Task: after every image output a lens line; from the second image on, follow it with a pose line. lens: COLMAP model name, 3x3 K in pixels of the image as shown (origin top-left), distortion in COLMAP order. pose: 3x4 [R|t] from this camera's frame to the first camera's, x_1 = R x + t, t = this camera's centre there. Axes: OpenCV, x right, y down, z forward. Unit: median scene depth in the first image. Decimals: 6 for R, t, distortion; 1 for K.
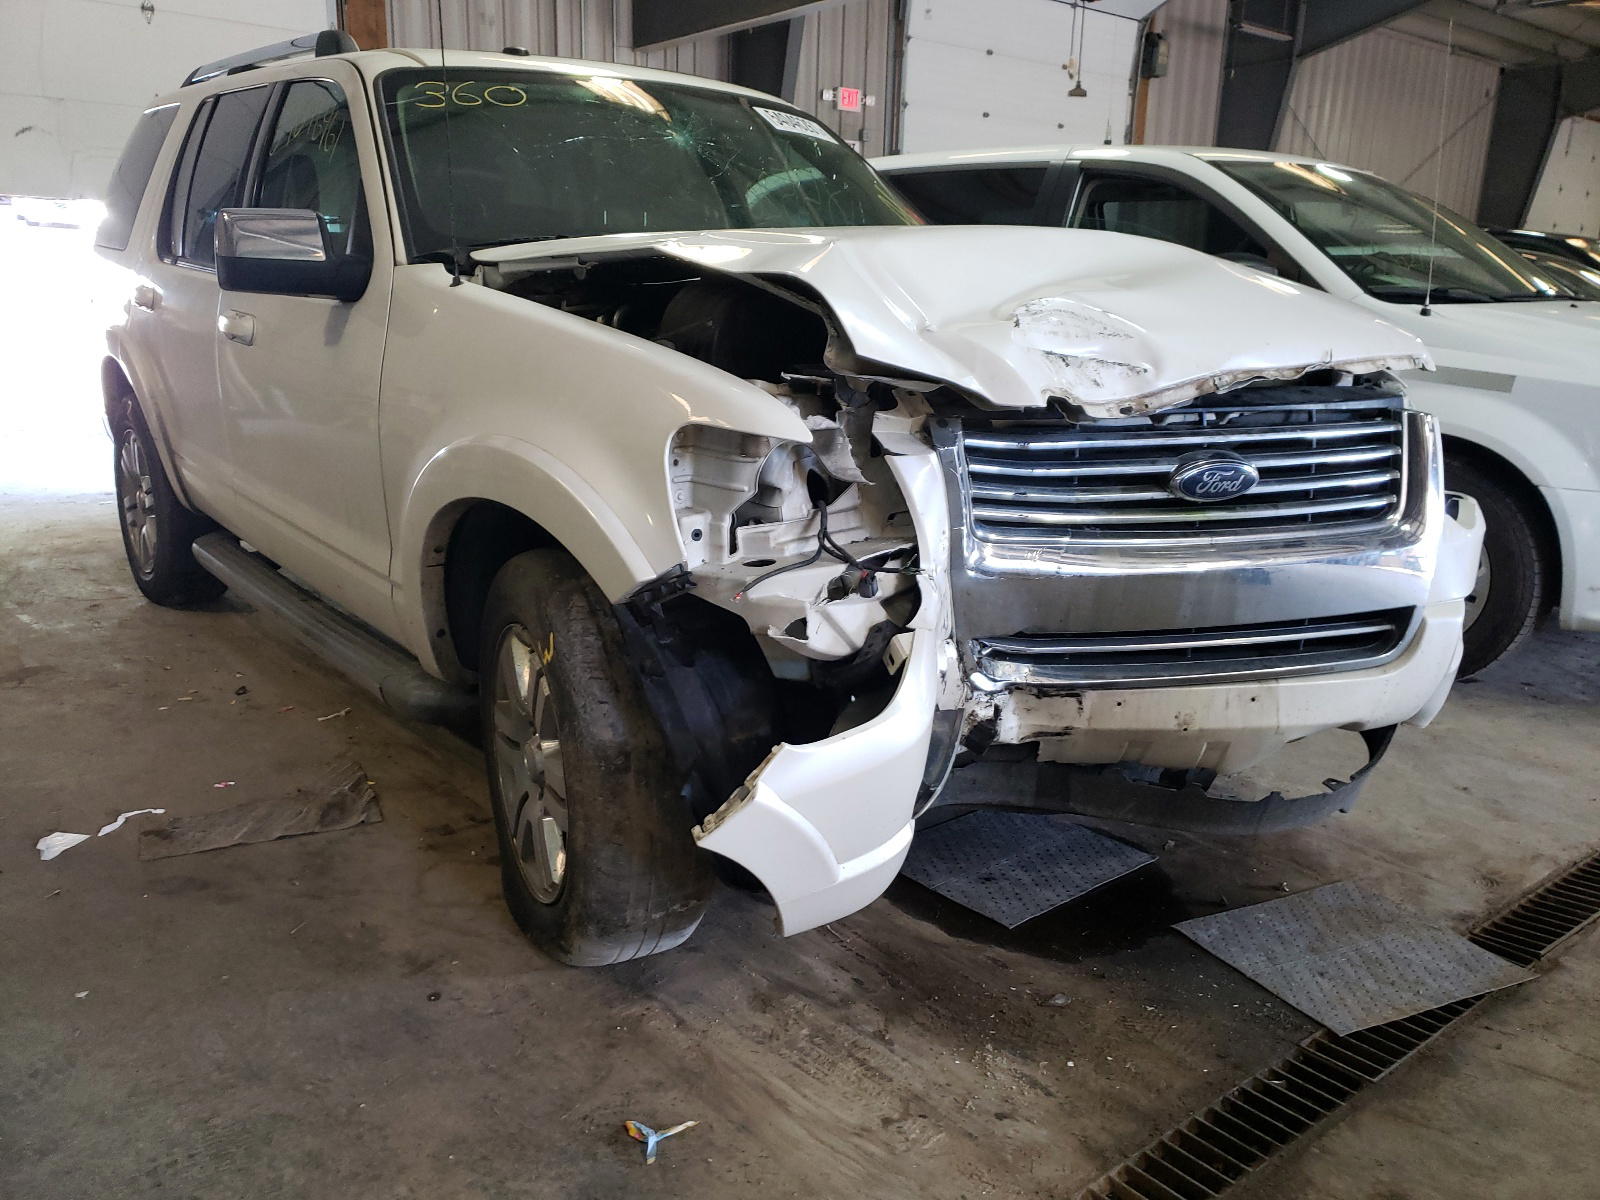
lens RADIAL K [[1276.3, 0, 800.0], [0, 1276.3, 600.0], [0, 0, 1]] dist [-0.002222, -0.003791]
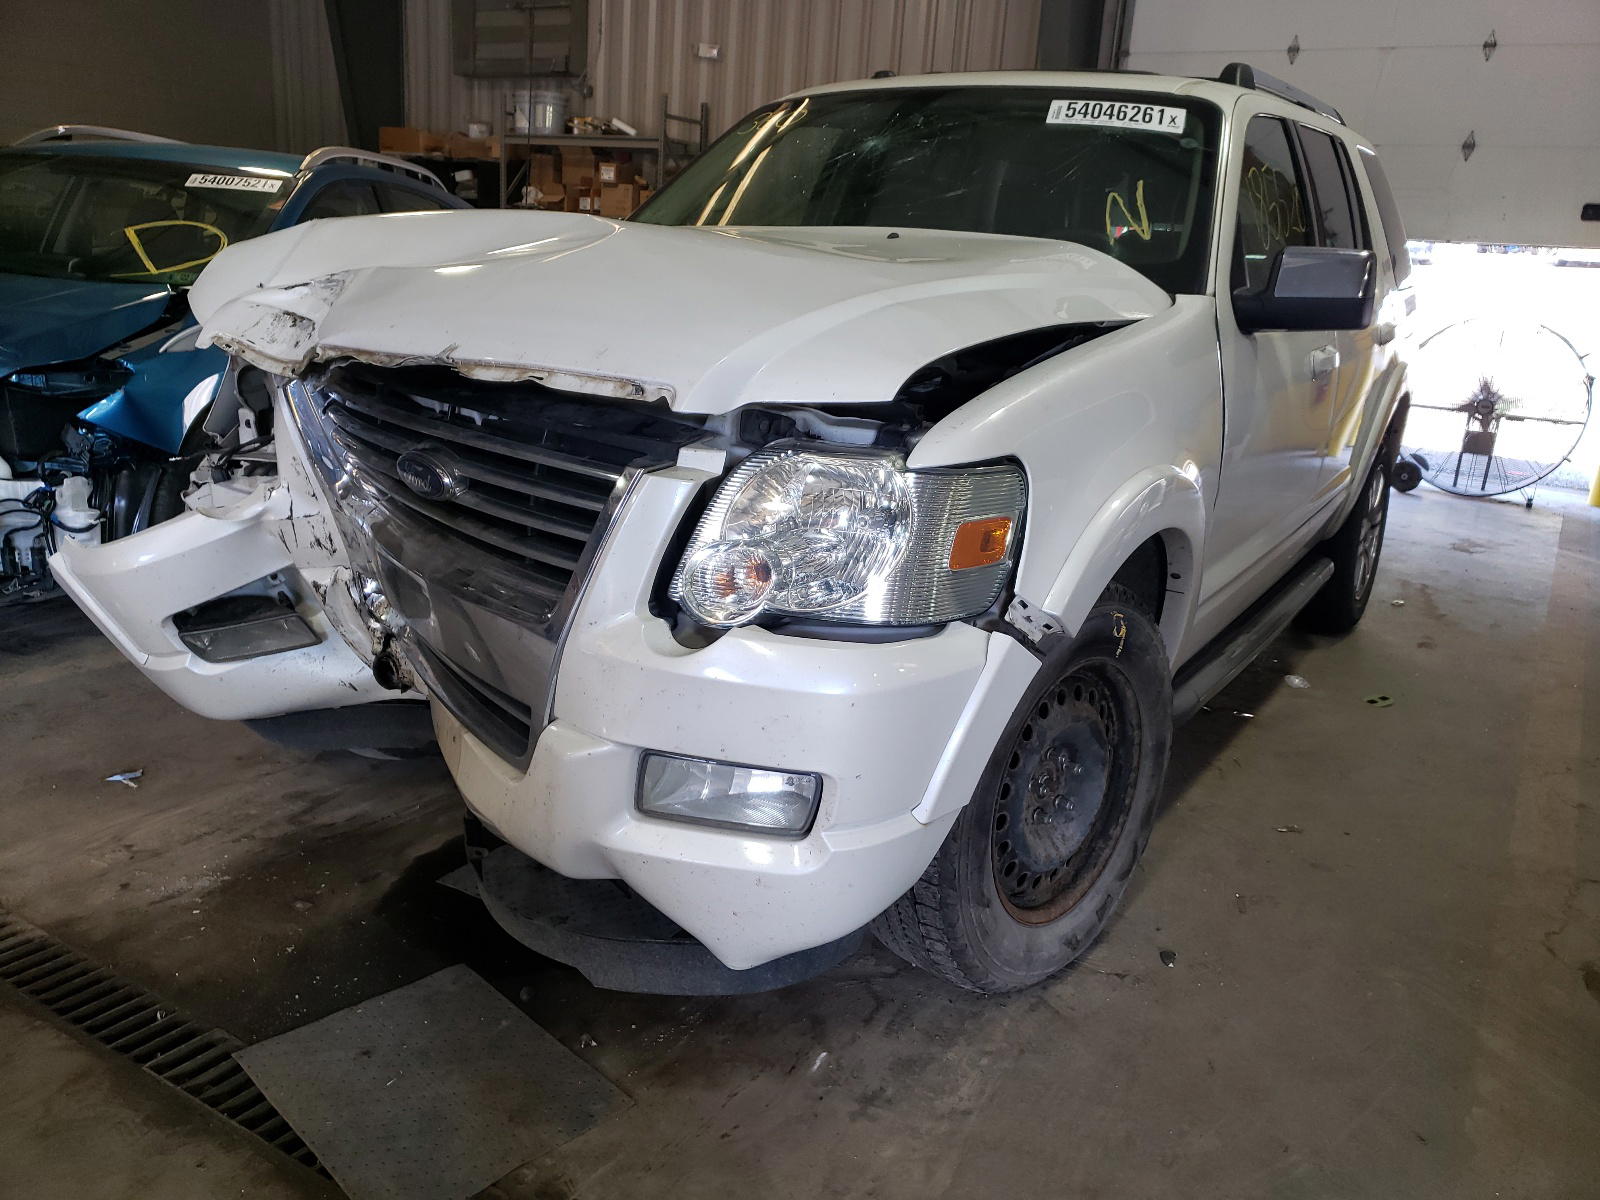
lens RADIAL K [[1281.8, 0, 800.0], [0, 1281.8, 600.0], [0, 0, 1]] dist [0.011101, 0.009524]
pose [[0.325438, 0.250057, -0.911900, 1.288572], [-0.289015, 0.944551, 0.155867, -0.232436], [0.900311, 0.212828, 0.379663, 0.909657]]
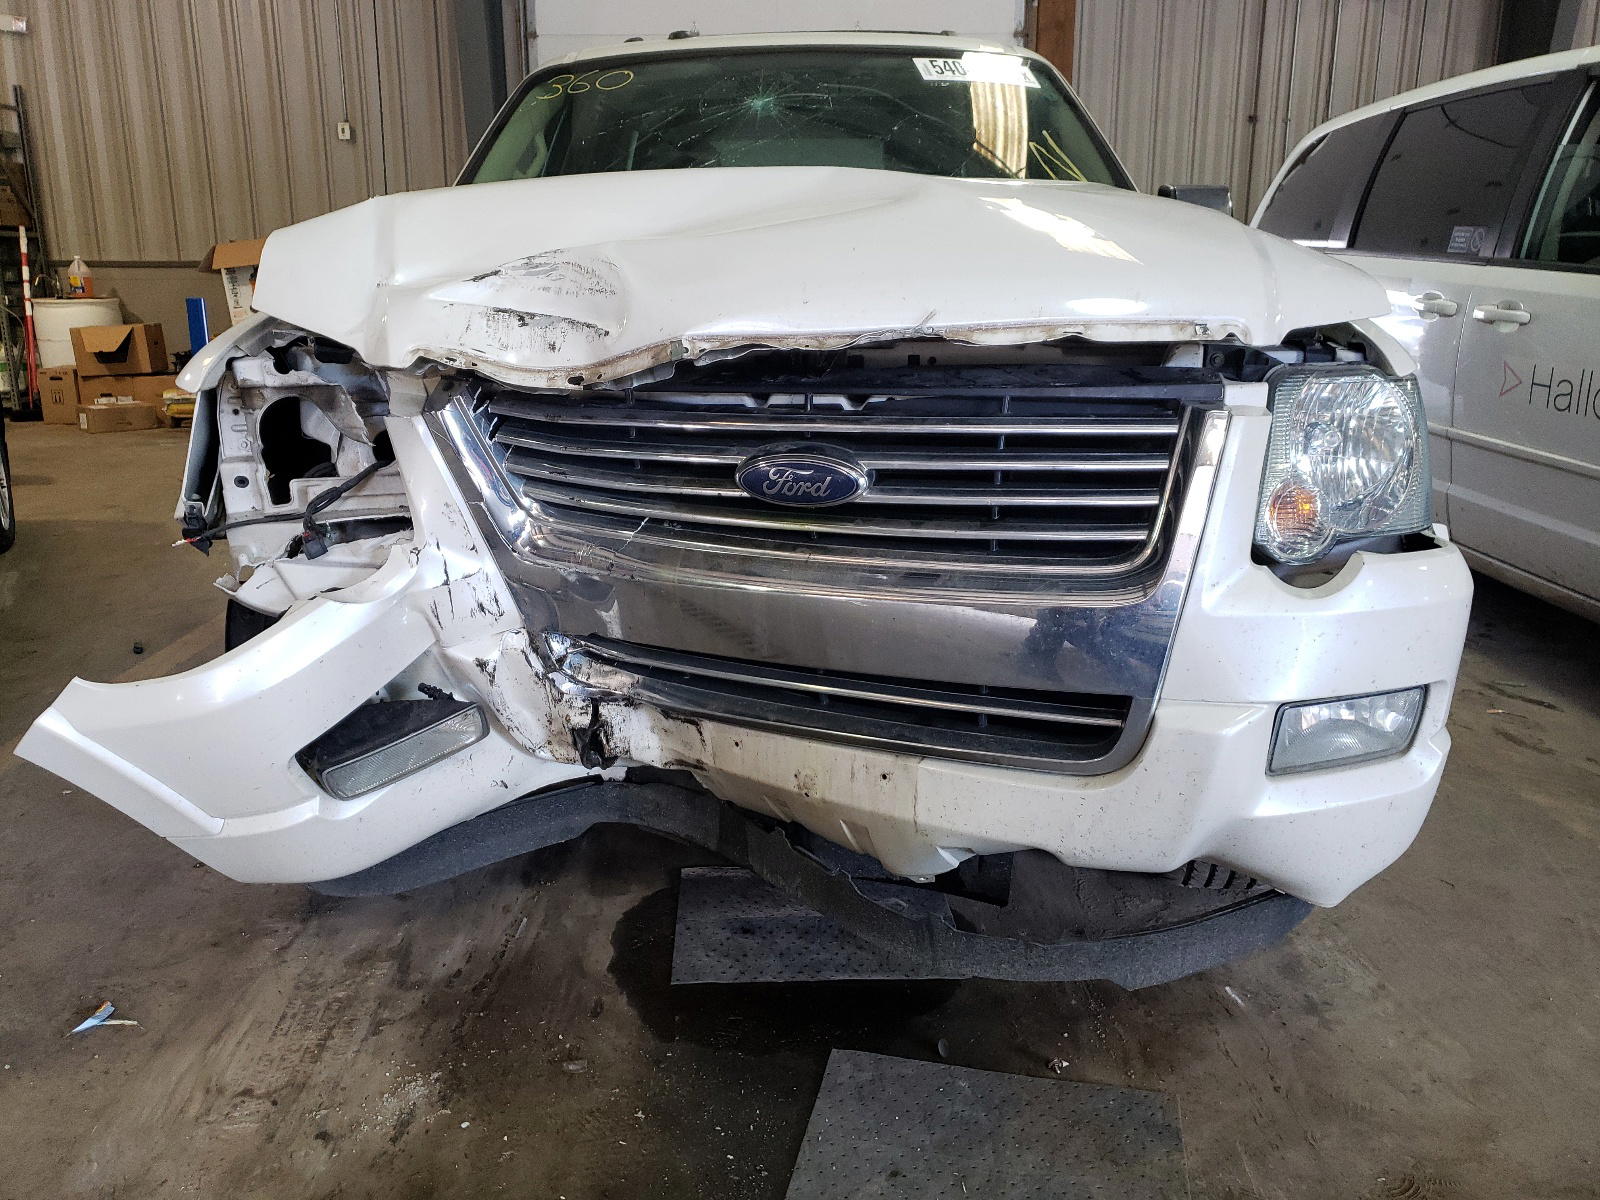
lens RADIAL K [[1266.2, 0, 783.0], [0, 1266.2, 580.2], [0, 0, 1]] dist [0.093824, -0.103774]
pose [[0.774152, 0.126618, -0.620207, 0.807142], [-0.135074, 0.990267, 0.033566, -0.057835], [0.618421, 0.057789, 0.783720, 0.389628]]
